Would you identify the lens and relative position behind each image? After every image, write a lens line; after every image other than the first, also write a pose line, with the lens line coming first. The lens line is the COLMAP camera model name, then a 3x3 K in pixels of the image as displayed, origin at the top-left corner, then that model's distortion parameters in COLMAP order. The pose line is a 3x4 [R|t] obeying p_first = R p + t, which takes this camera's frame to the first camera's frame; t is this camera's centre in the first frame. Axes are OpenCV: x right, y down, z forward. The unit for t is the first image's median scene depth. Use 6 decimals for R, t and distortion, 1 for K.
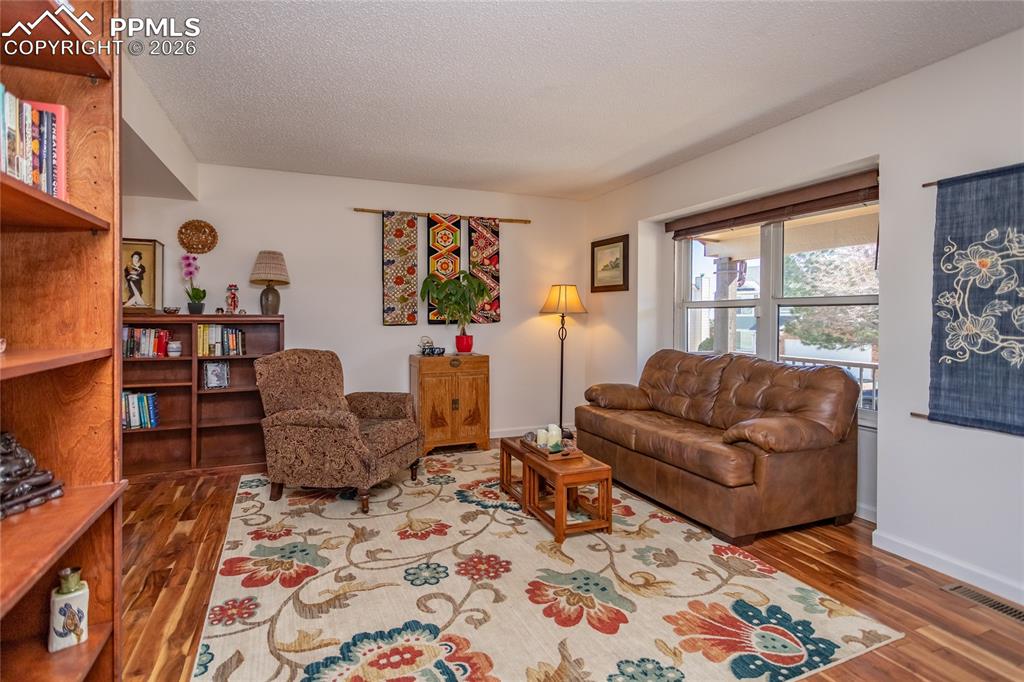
lens RADIAL K [[519.6, 0, 507.3], [0, 519.6, 339.0], [0, 0, 1]] dist [0.002460, 0.000599]
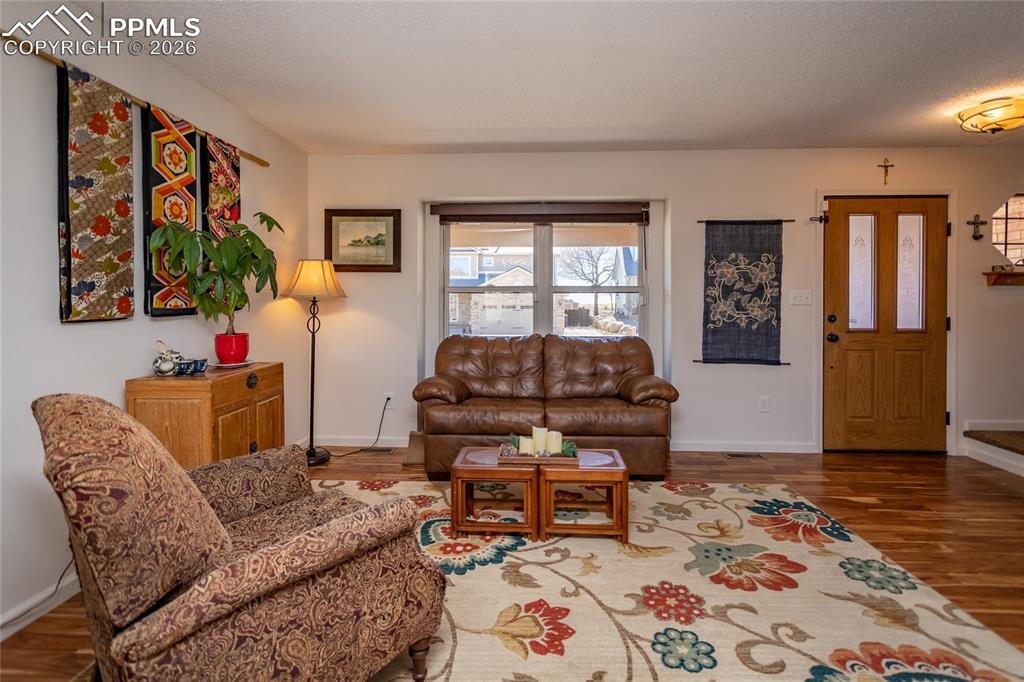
lens RADIAL K [[484.0, 0, 517.7], [0, 484.0, 318.6], [0, 0, 1]] dist [-0.000296, -0.000058]
pose [[0.413997, -0.034564, 0.909622, -0.850330], [0.040482, 0.998989, 0.019536, -0.041230], [-0.909378, 0.028736, 0.414978, 0.900261]]
